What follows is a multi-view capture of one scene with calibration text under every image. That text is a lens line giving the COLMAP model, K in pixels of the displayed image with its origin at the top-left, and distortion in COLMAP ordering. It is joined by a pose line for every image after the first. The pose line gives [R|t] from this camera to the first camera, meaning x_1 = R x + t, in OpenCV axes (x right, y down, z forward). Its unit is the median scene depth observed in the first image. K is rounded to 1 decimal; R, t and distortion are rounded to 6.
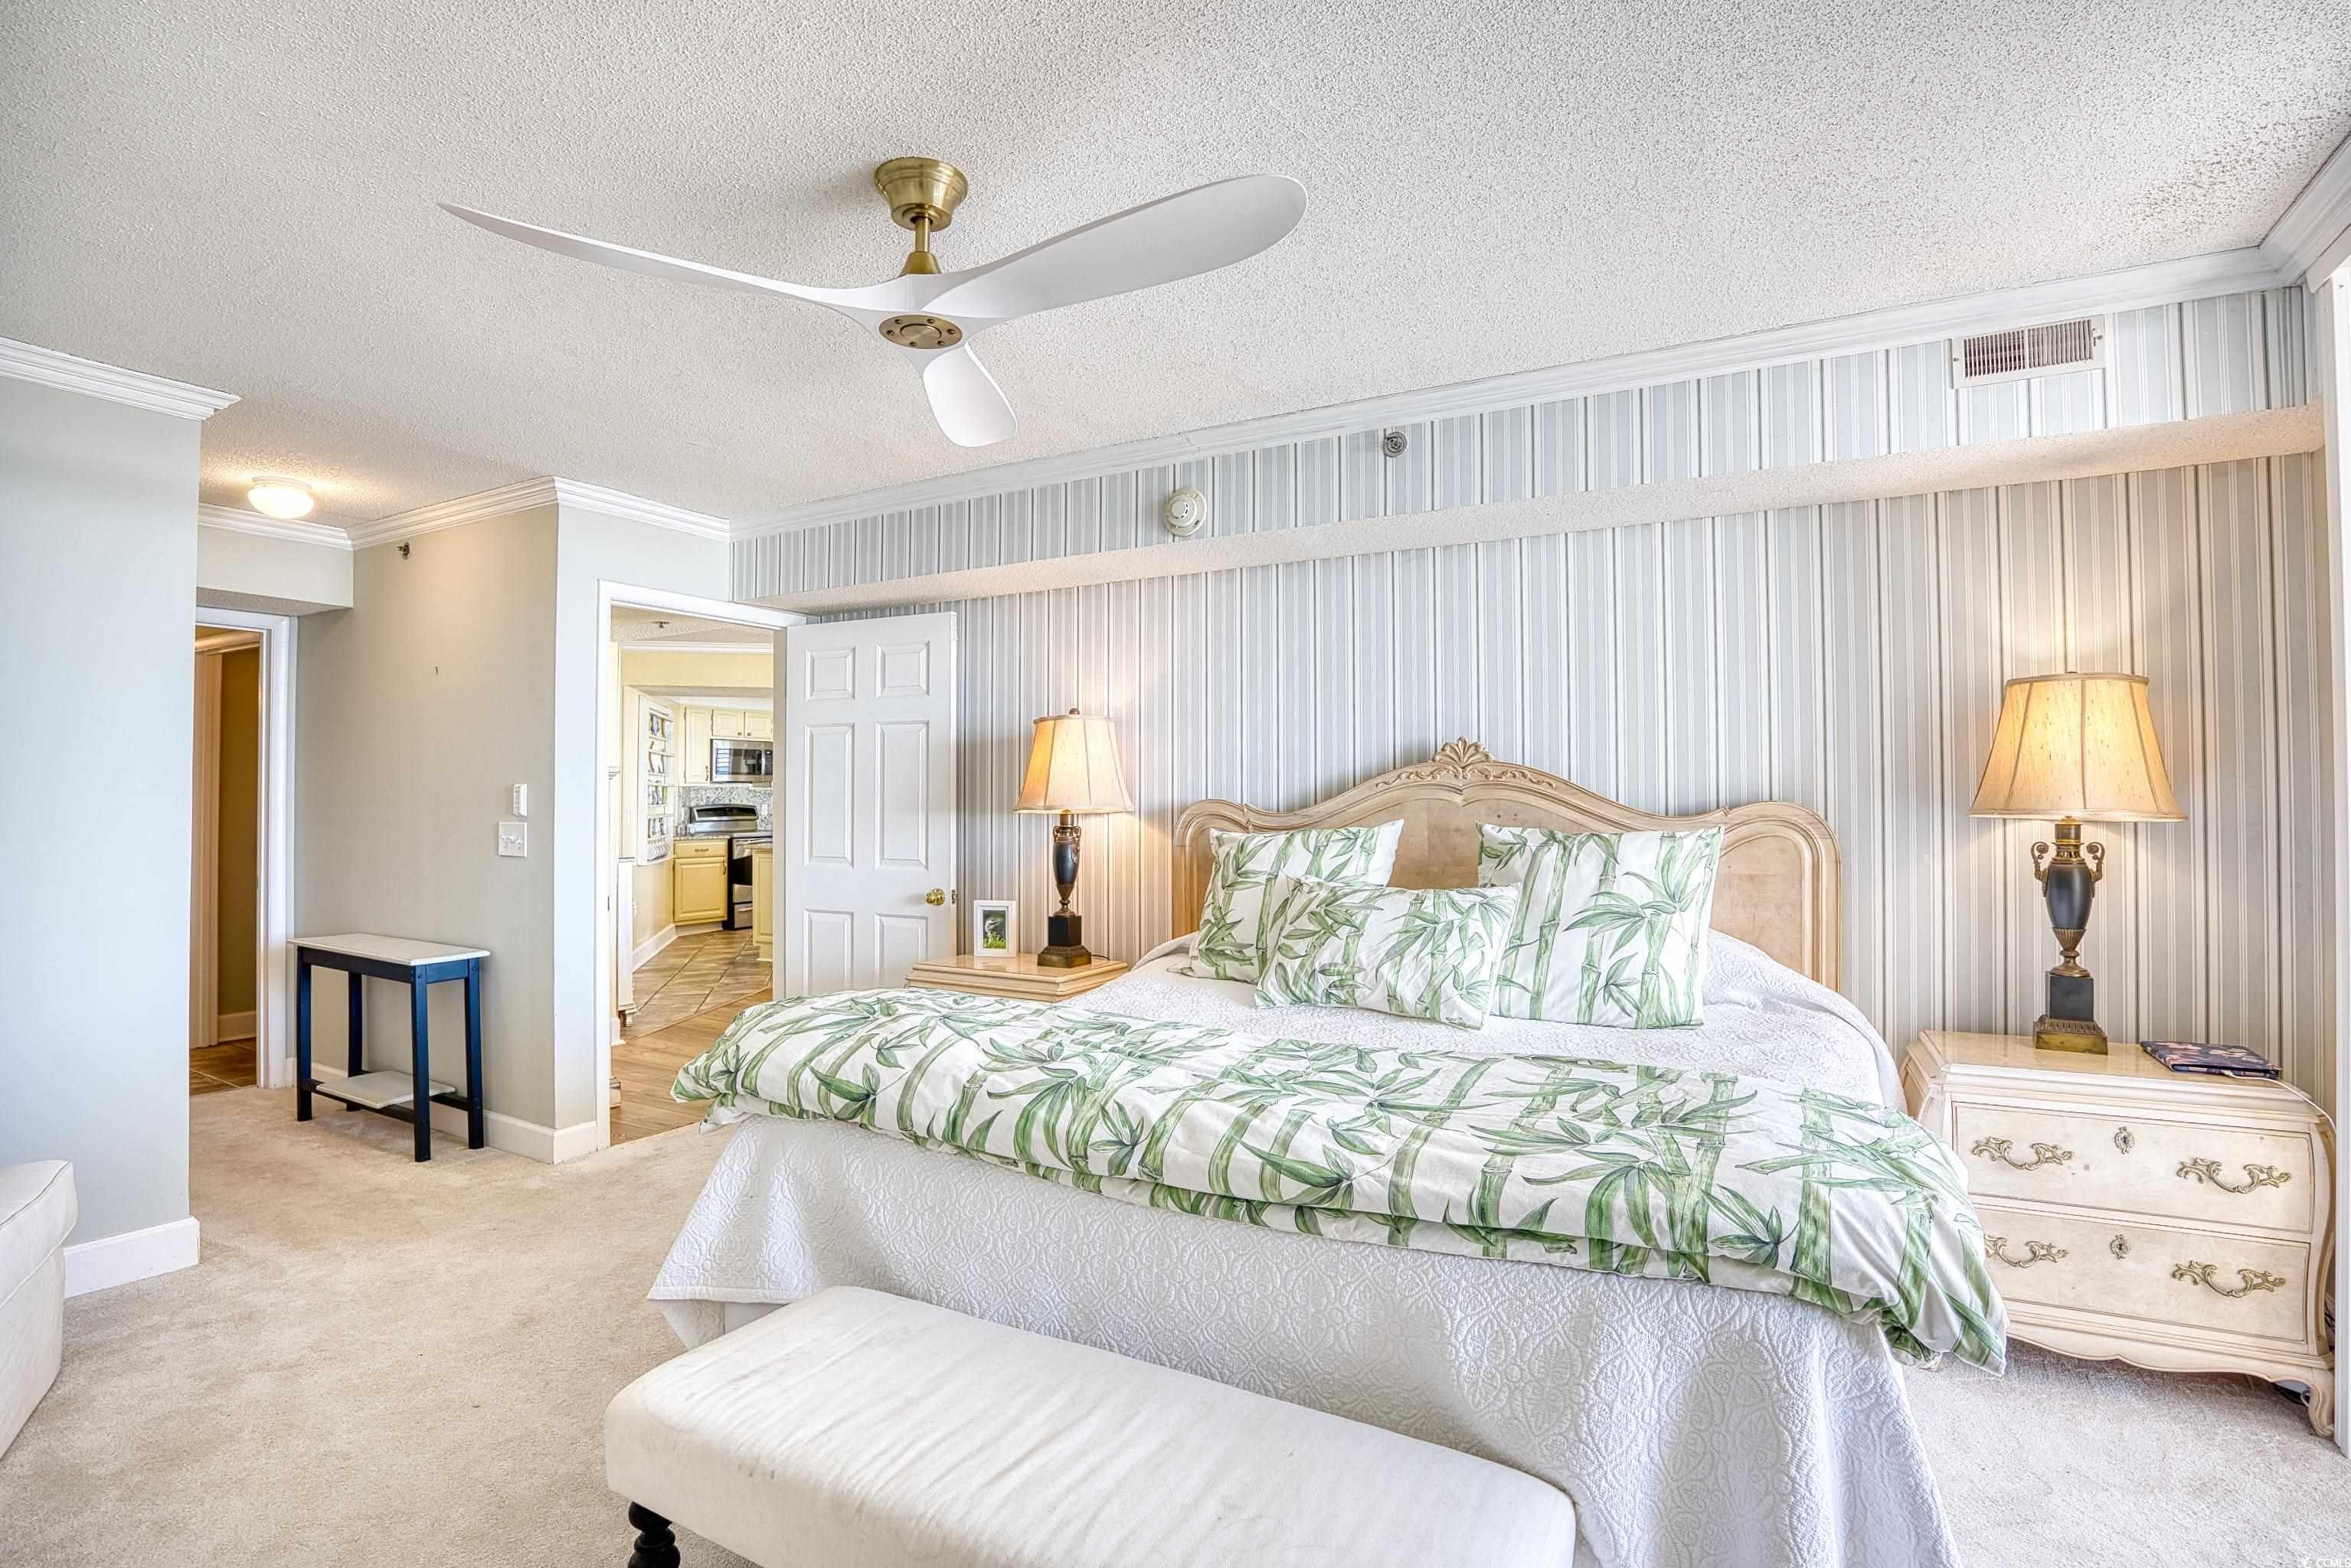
lens RADIAL K [[1140.5, 0, 1152.7], [0, 1140.5, 778.7], [0, 0, 1]] dist [-0.060657, 0.016744]
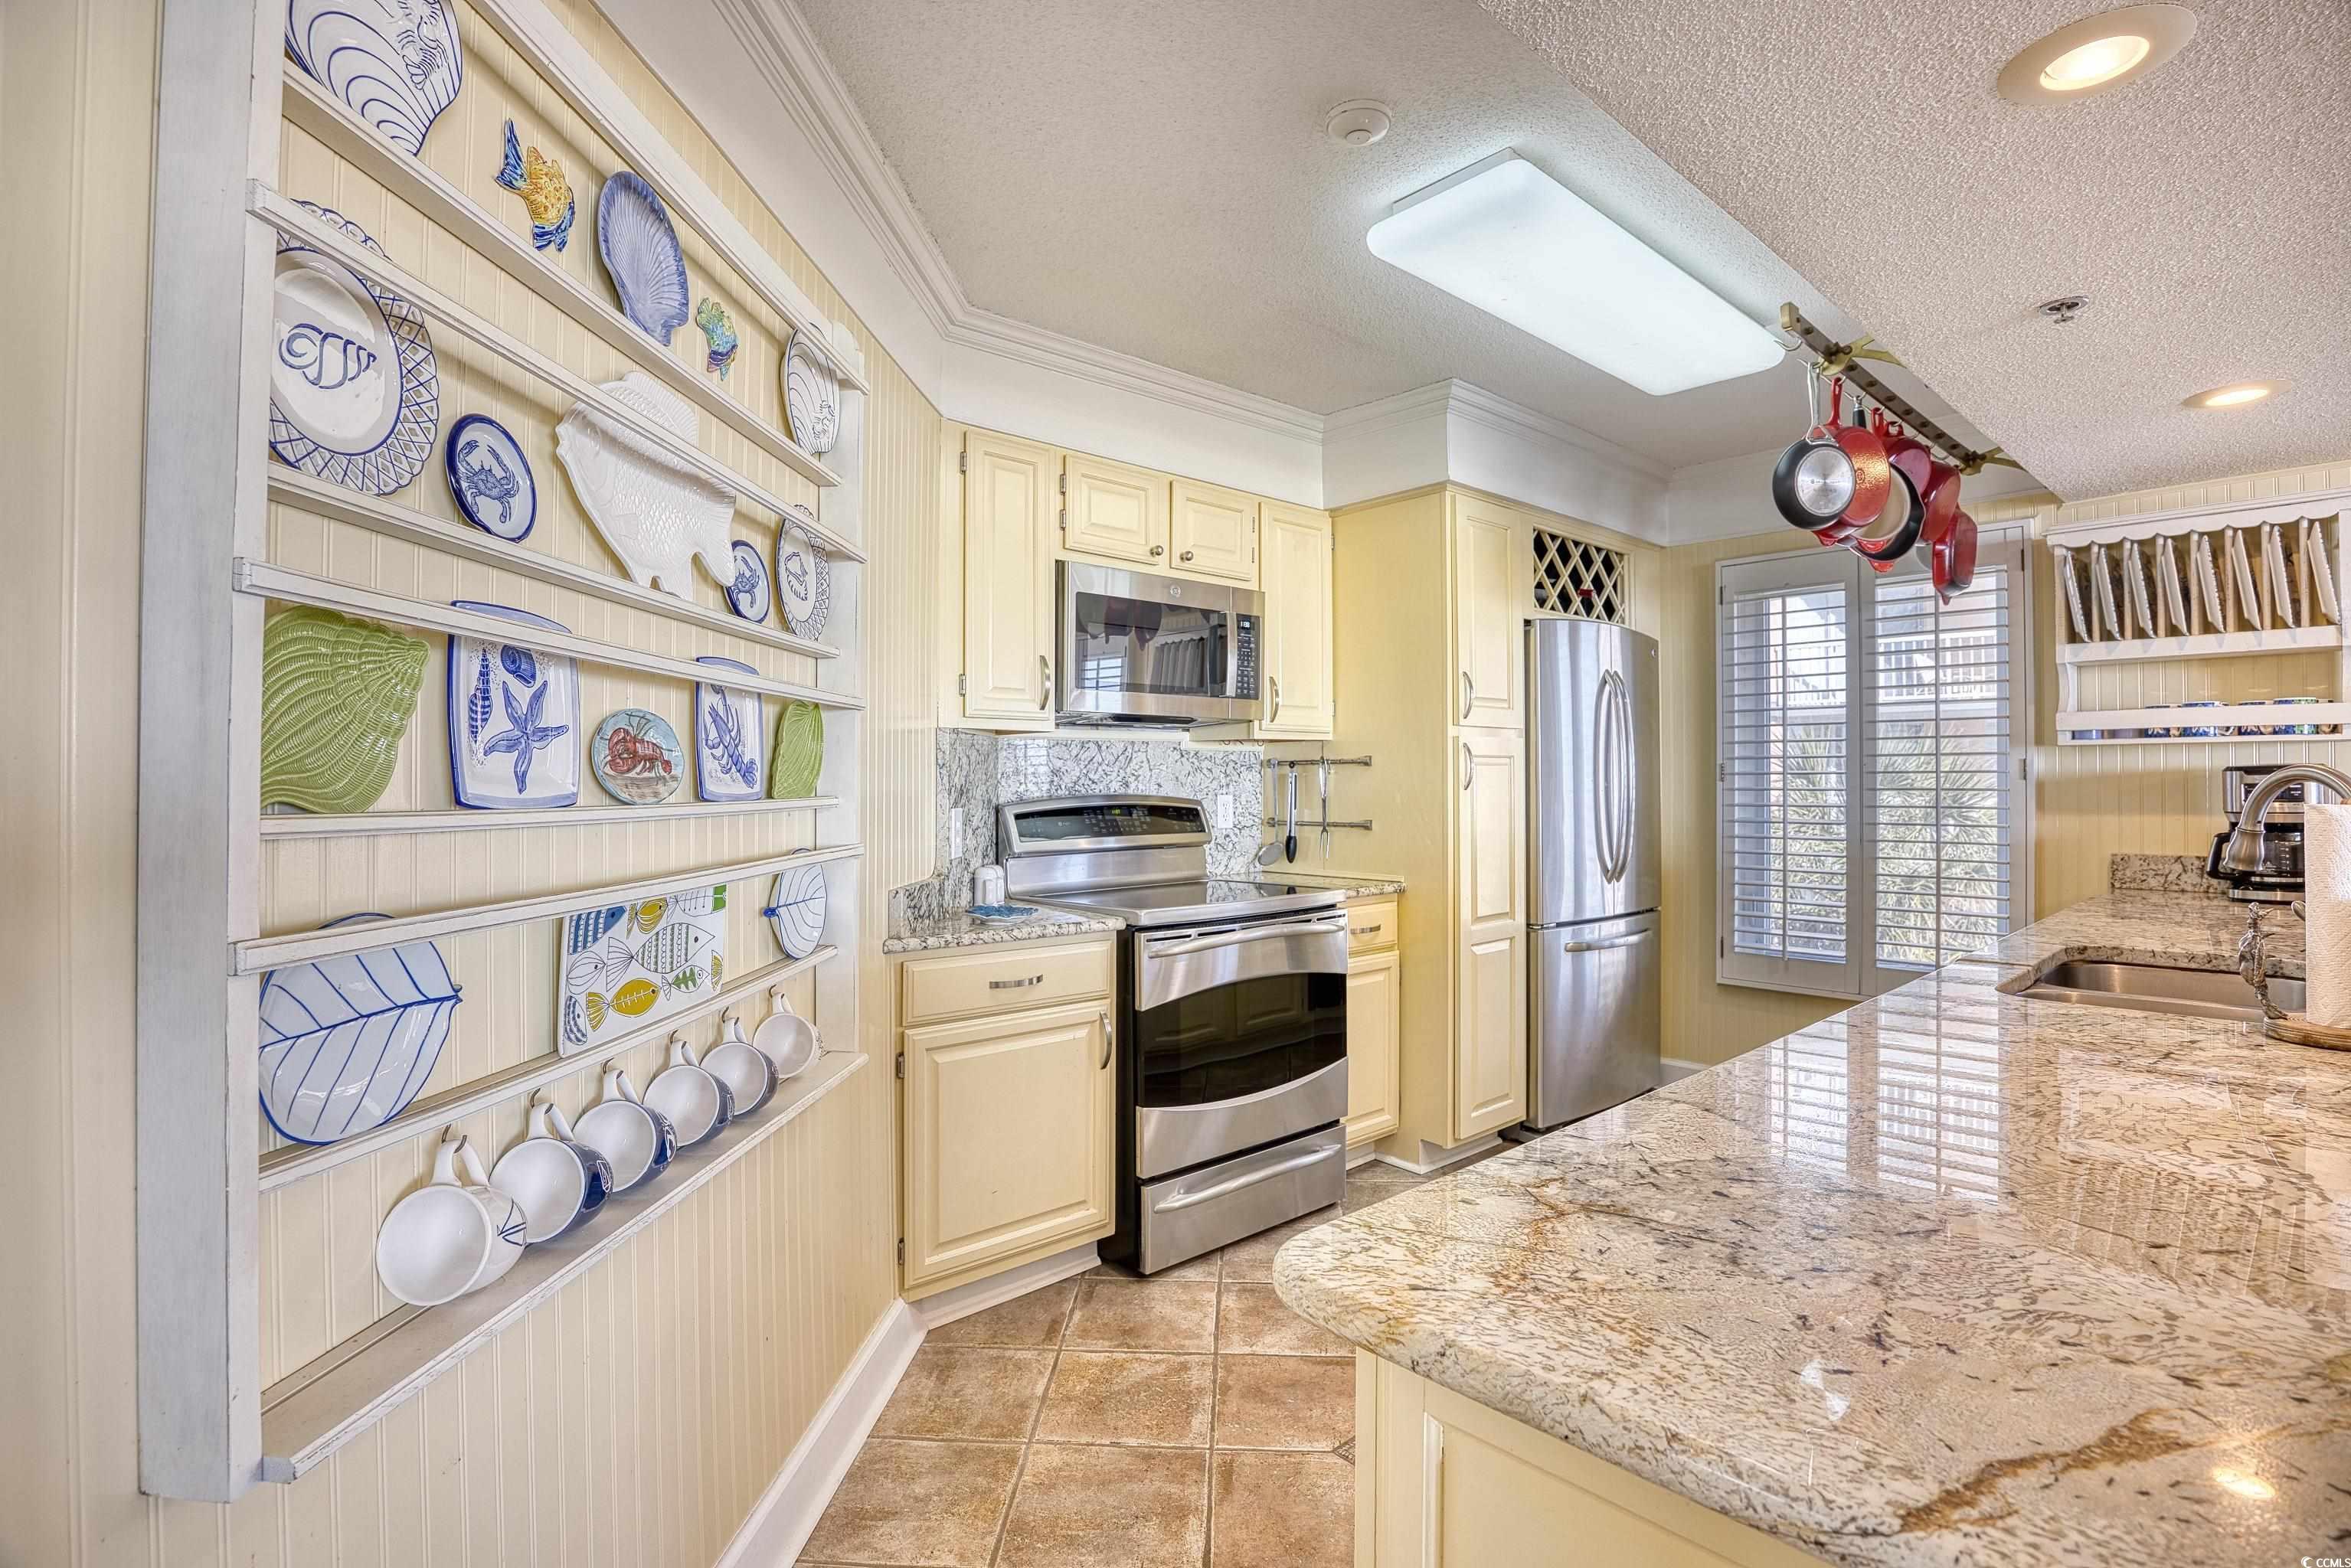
lens RADIAL K [[1113.2, 0, 1190.8], [0, 1113.2, 775.9], [0, 0, 1]] dist [-0.059104, 0.015724]
pose [[0.954396, -0.004007, -0.298517, -0.280017], [0.008032, 0.999893, 0.012260, 0.014541], [0.298436, -0.014099, 0.954326, 0.753630]]
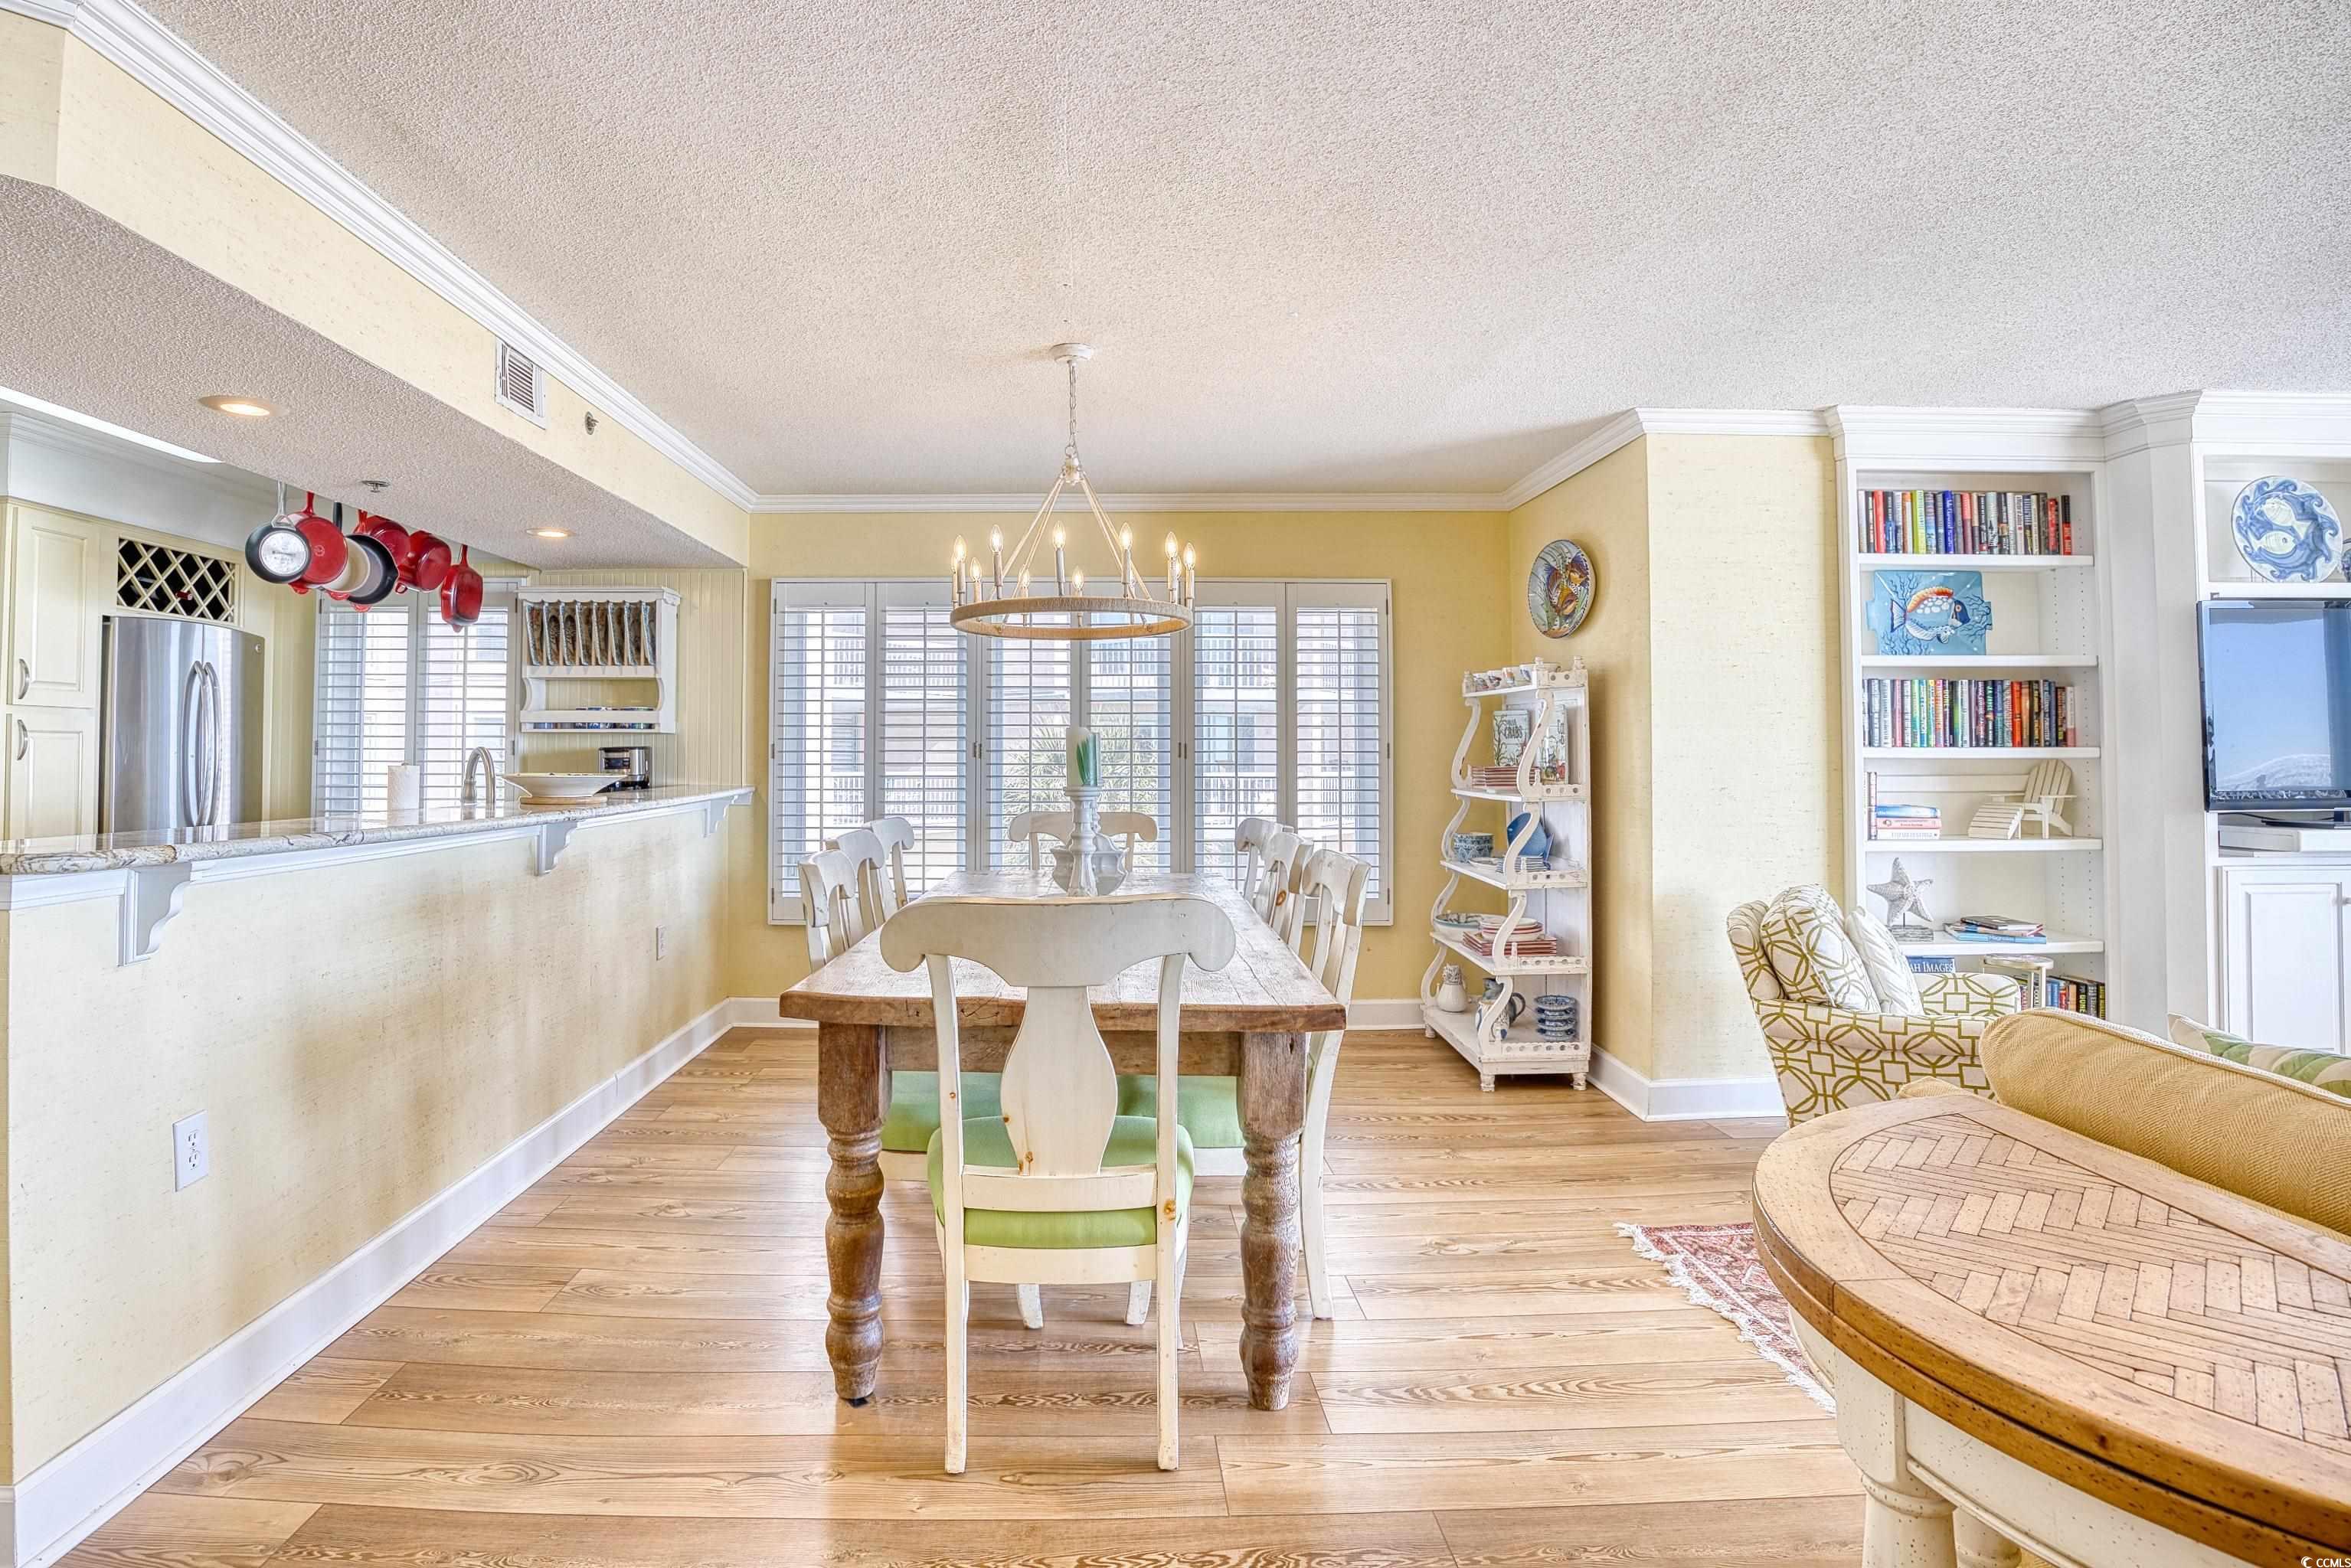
lens RADIAL K [[1196.5, 0, 1087.7], [0, 1196.5, 719.8], [0, 0, 1]] dist [-0.066157, 0.018421]
pose [[0.860833, 0.017836, 0.508575, -0.188738], [-0.011112, 0.999806, -0.016256, 0.011920], [-0.508766, 0.008342, 0.860864, 0.571412]]
